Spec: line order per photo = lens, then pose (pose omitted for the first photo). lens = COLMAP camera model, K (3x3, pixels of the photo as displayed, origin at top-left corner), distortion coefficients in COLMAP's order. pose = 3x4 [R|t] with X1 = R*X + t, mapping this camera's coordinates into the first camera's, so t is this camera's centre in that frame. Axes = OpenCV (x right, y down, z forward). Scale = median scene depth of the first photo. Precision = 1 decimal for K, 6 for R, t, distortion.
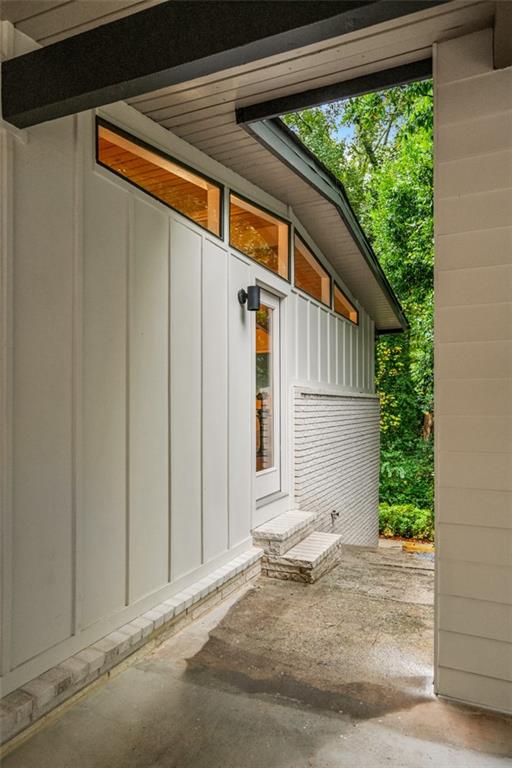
lens RADIAL K [[511.6, 0, 256.0], [0, 511.6, 384.0], [0, 0, 1]] dist [0.000829, 0.000049]
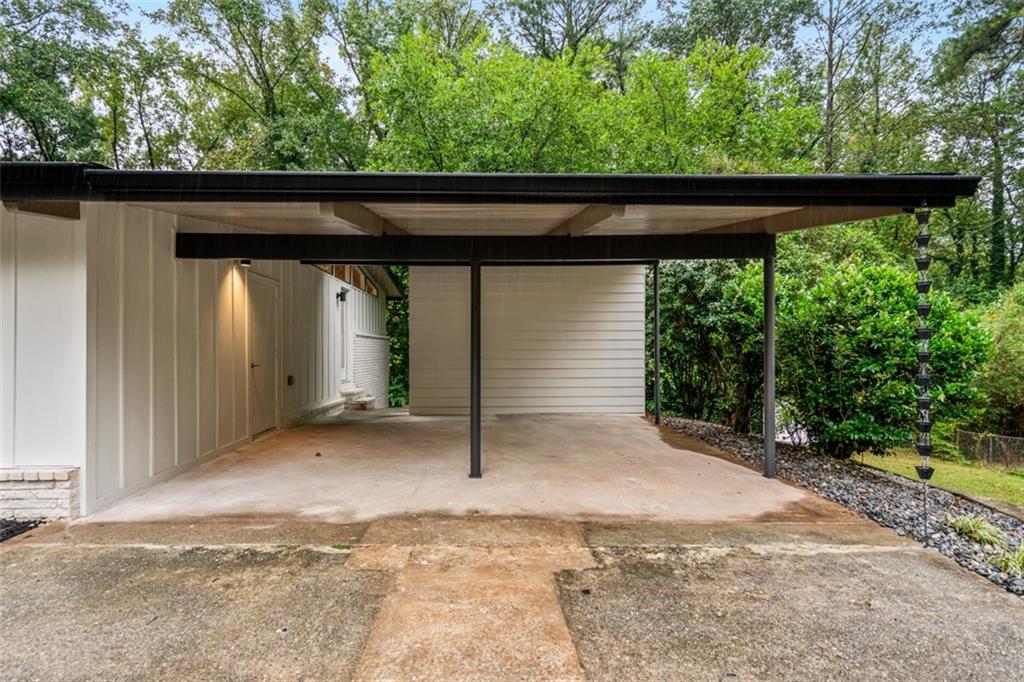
lens RADIAL K [[566.4, 0, 512.5], [0, 566.4, 358.3], [0, 0, 1]] dist [-0.000436, -0.000242]
pose [[0.893049, -0.010087, 0.449847, -0.316986], [-0.014352, 0.998601, 0.050884, -0.012708], [-0.449731, -0.051898, 0.891655, -1.145605]]
